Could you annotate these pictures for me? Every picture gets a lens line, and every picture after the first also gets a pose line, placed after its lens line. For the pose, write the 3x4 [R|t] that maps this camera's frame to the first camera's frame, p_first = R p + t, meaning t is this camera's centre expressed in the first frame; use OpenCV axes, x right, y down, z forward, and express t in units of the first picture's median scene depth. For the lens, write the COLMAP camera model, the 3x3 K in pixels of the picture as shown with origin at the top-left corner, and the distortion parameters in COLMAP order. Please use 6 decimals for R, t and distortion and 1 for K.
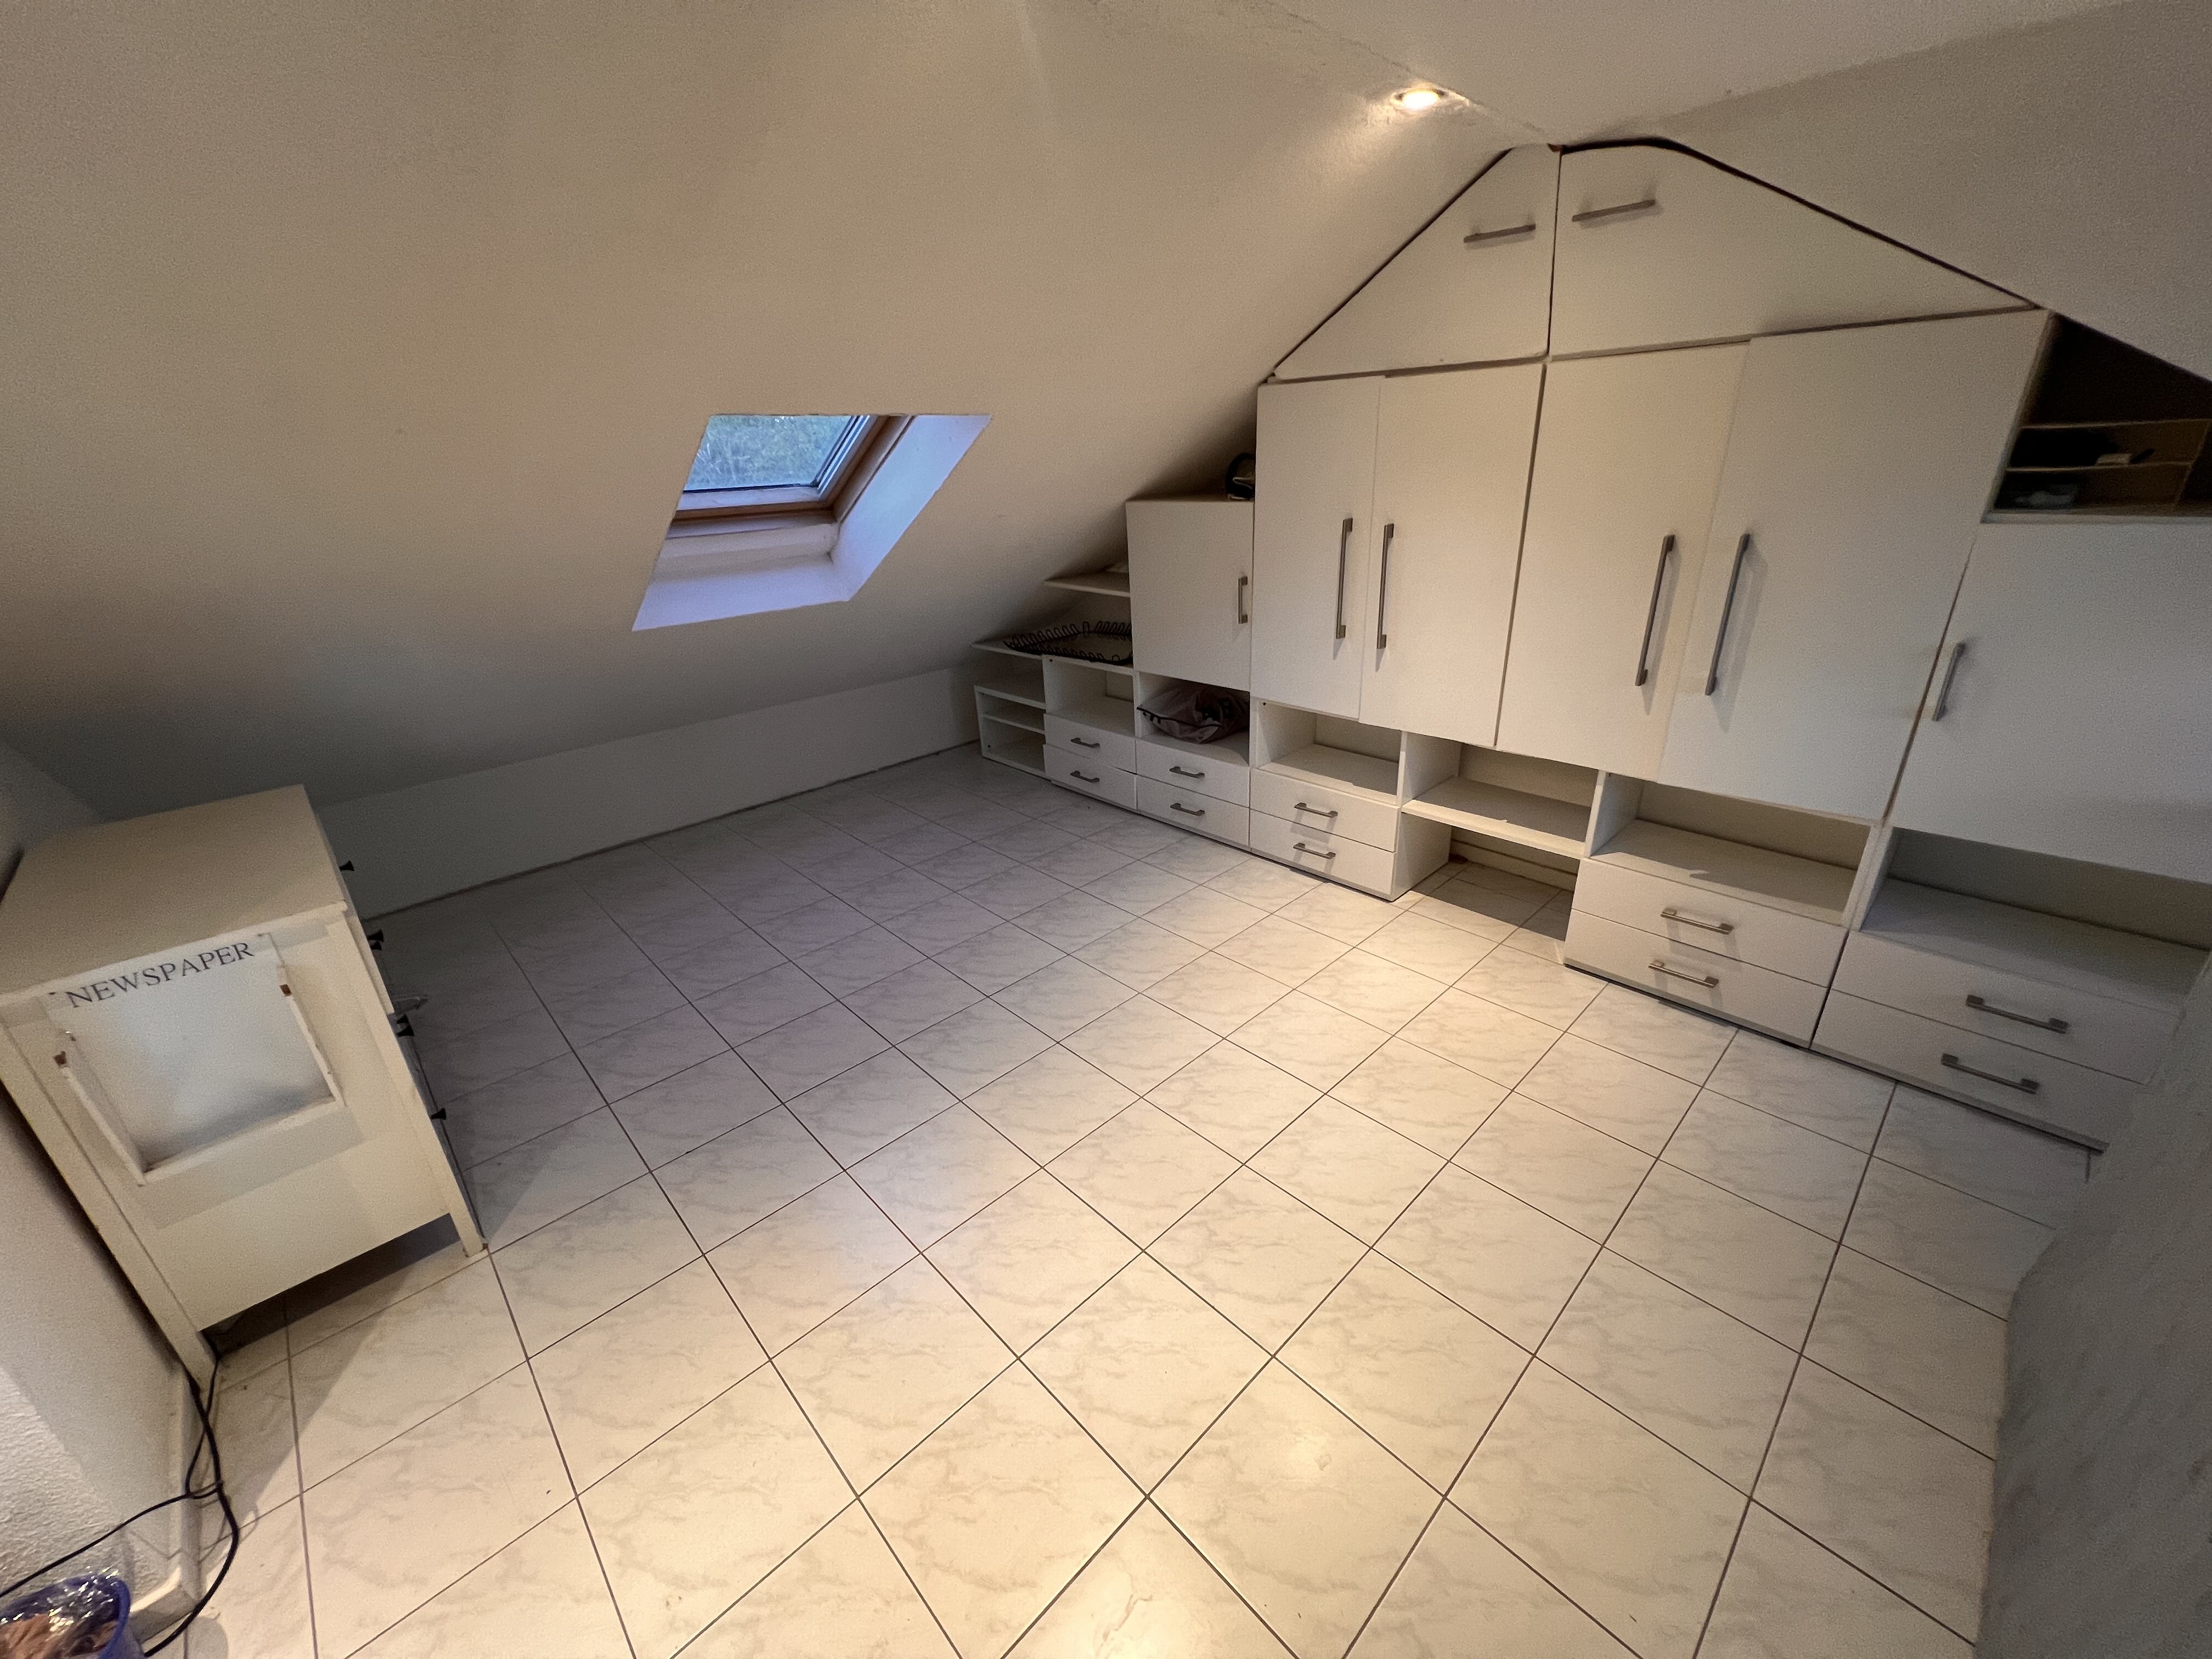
lens RADIAL K [[885.3, 0, 1106.0], [0, 885.3, 829.5], [0, 0, 1]] dist [0.001138, 0.000135]
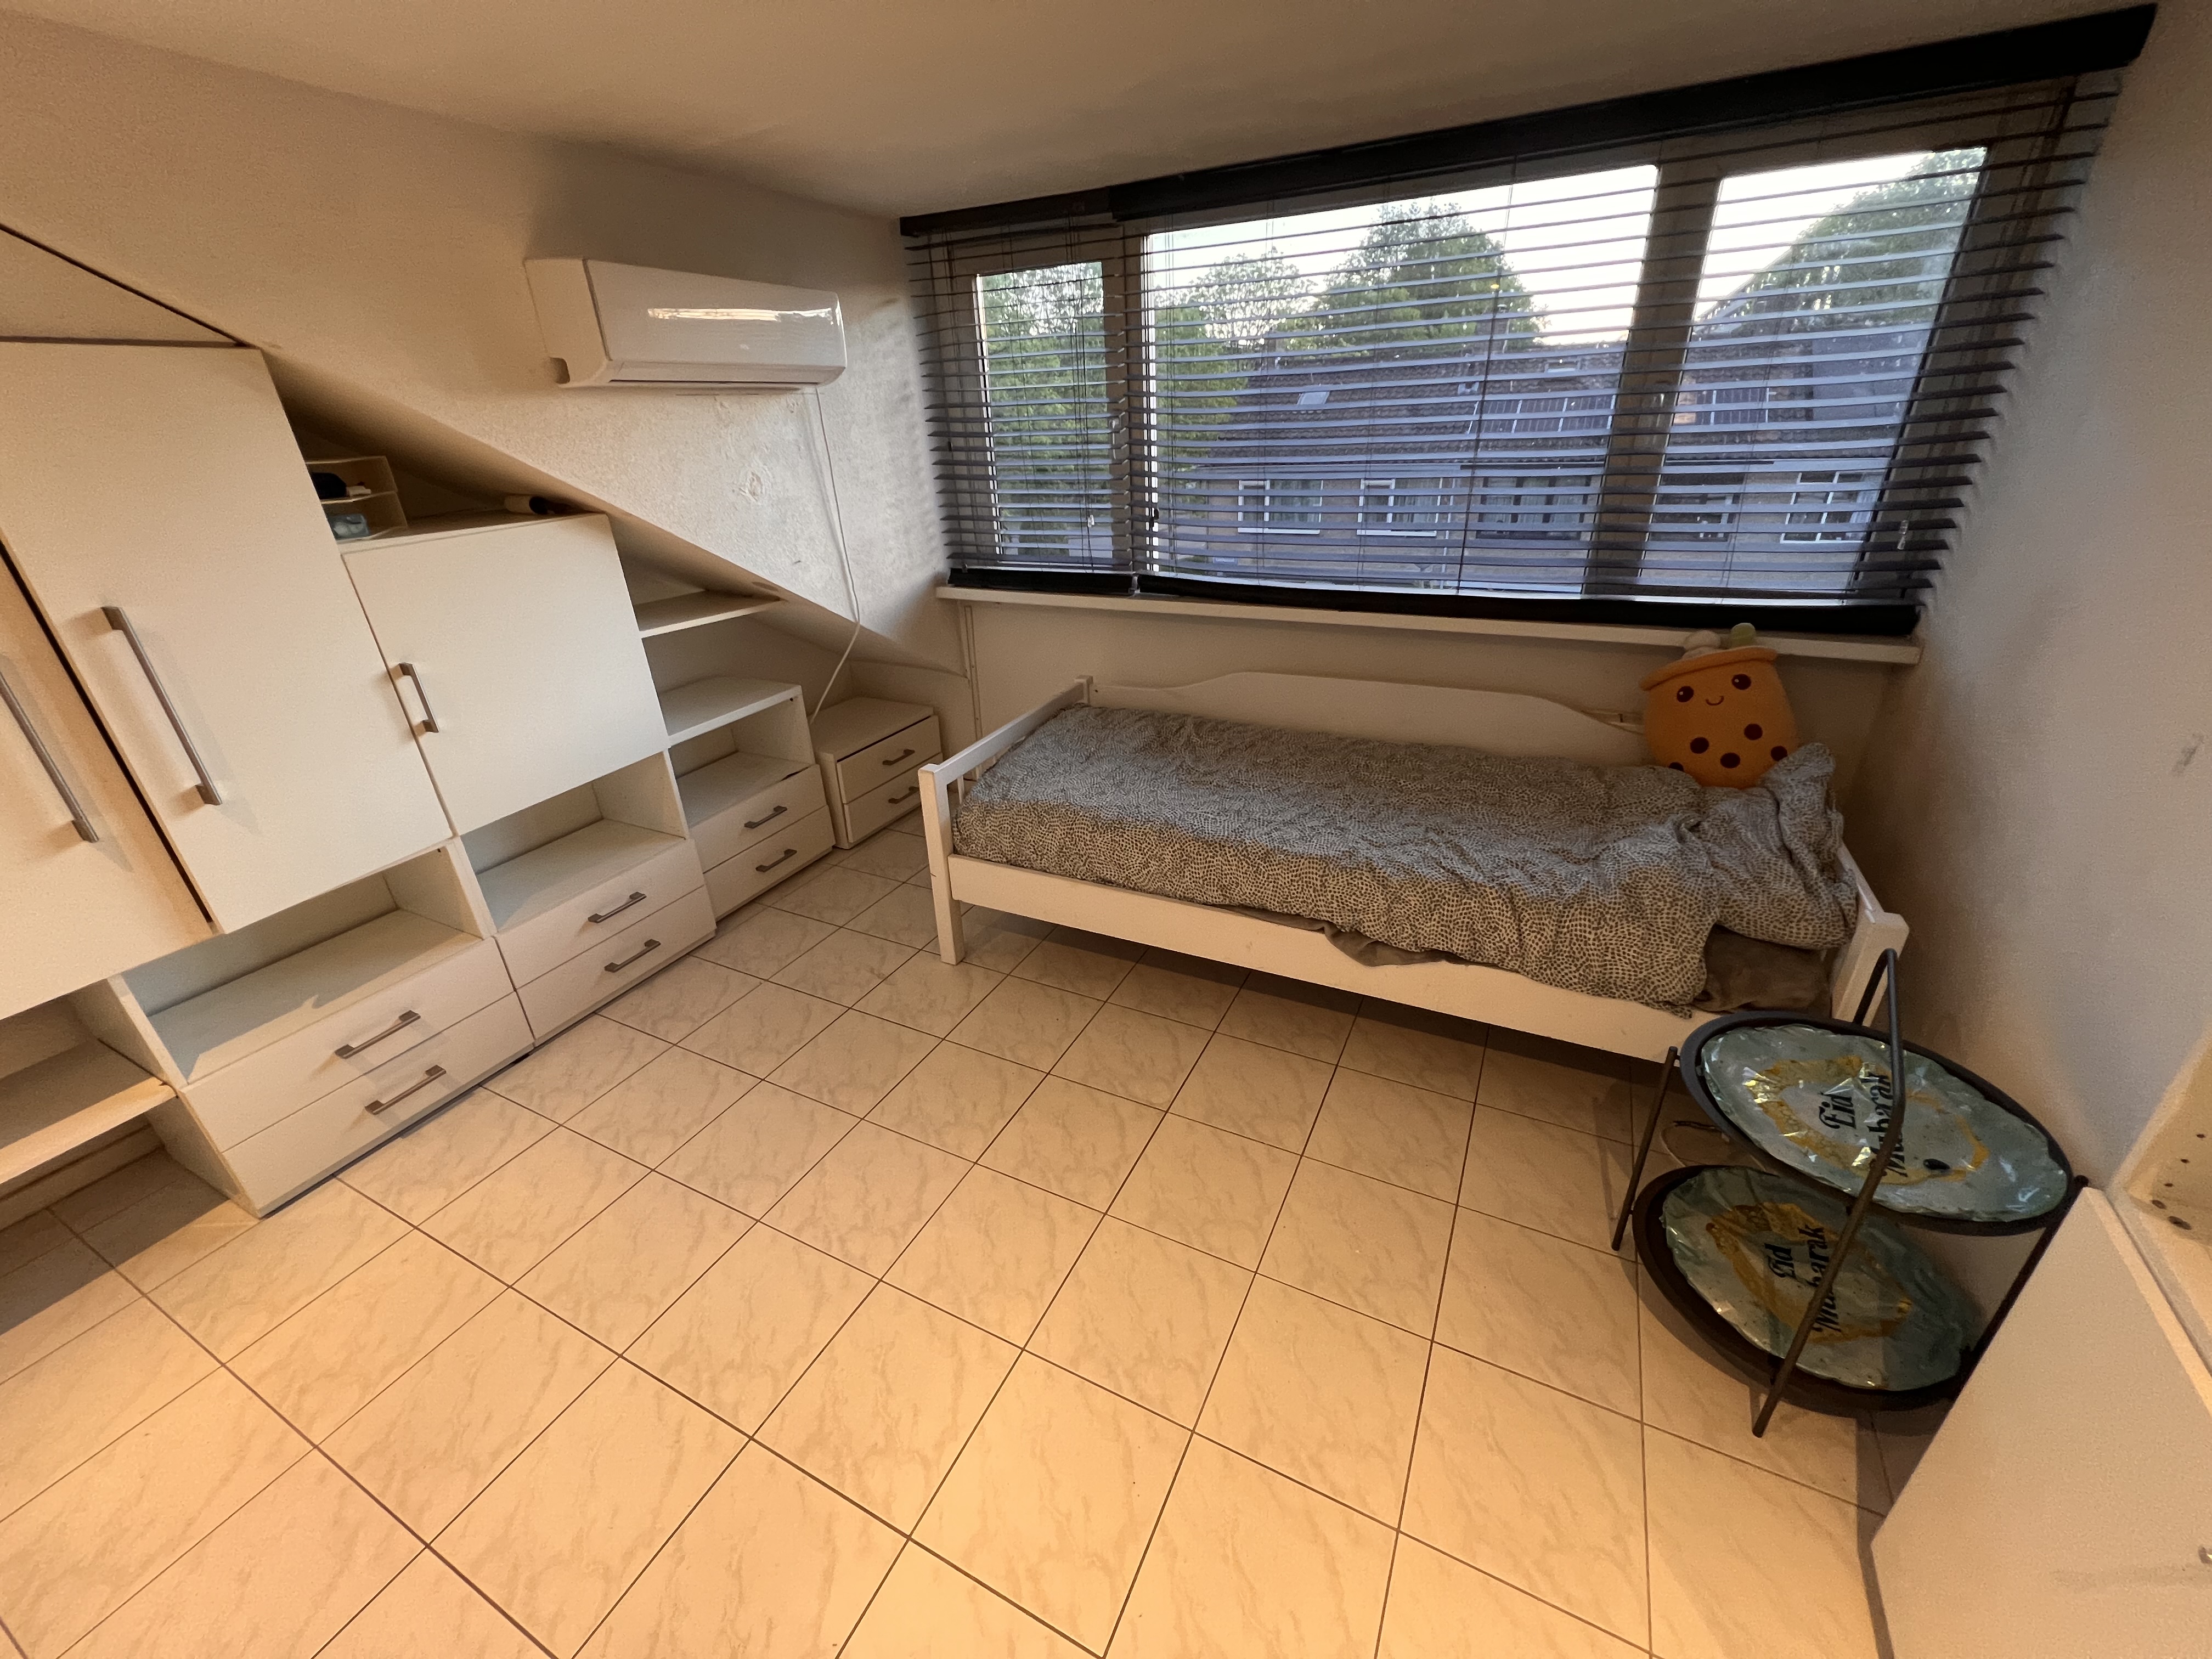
lens RADIAL K [[885.3, 0, 1106.0], [0, 885.3, 829.5], [0, 0, 1]] dist [0.001138, 0.000135]
pose [[-0.338827, -0.353938, 0.871736, -0.212889], [0.422843, 0.770411, 0.477149, -0.137543], [-0.840476, 0.530279, -0.111375, 0.344142]]
